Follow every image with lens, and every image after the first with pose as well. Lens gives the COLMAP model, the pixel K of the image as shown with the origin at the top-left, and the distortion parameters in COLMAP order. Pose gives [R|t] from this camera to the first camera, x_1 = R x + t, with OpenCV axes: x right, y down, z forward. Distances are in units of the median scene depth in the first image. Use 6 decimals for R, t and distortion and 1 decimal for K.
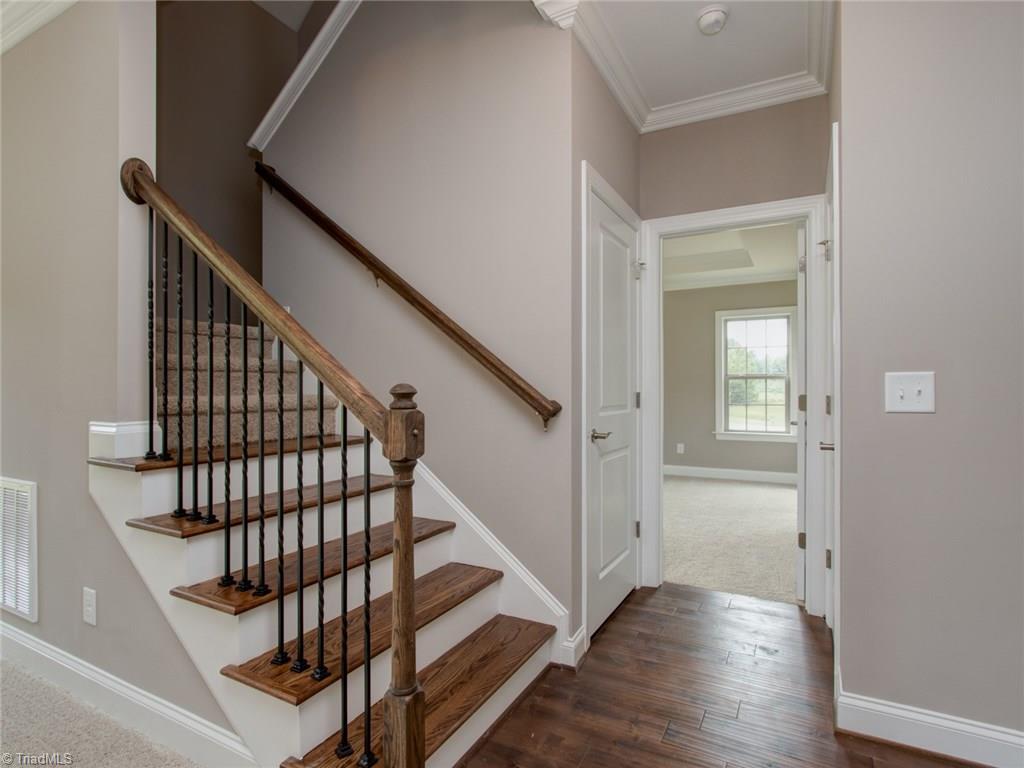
lens RADIAL K [[533.7, 0, 507.5], [0, 533.7, 386.0], [0, 0, 1]] dist [-0.004952, -0.000416]
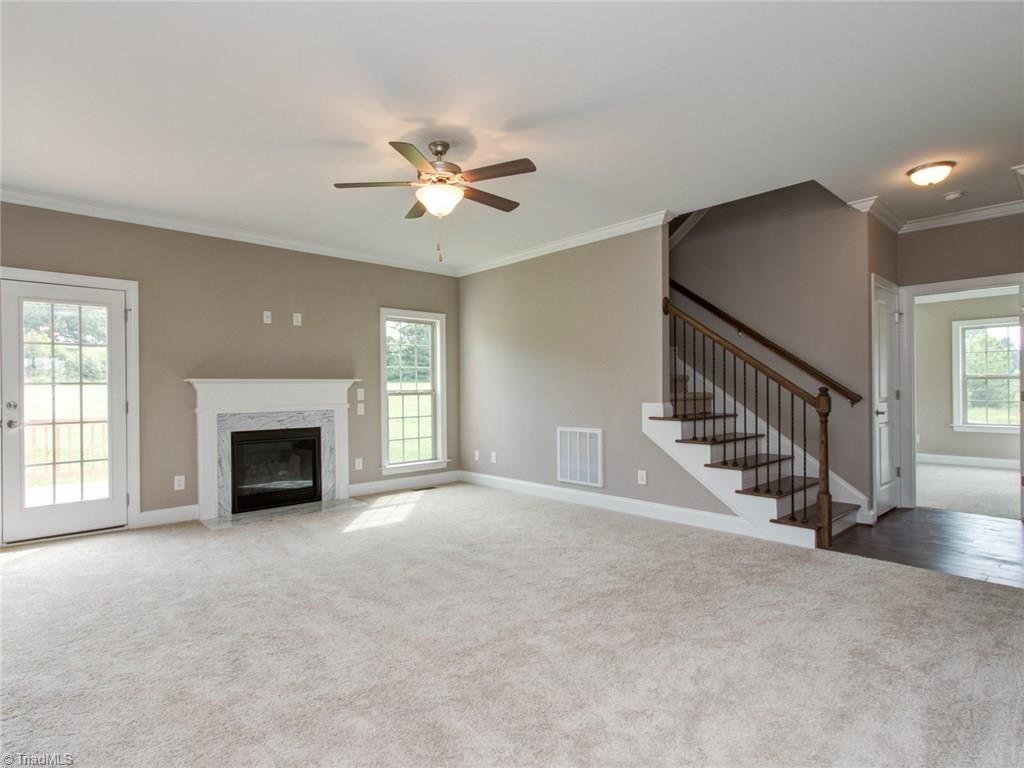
lens RADIAL K [[533.7, 0, 464.5], [0, 533.7, 385.7], [0, 0, 1]] dist [-0.004952, -0.000416]
pose [[0.933733, -0.007968, -0.357881, -0.483197], [0.007142, 0.999968, -0.003629, -0.007100], [0.357899, 0.000833, 0.933760, -1.181047]]
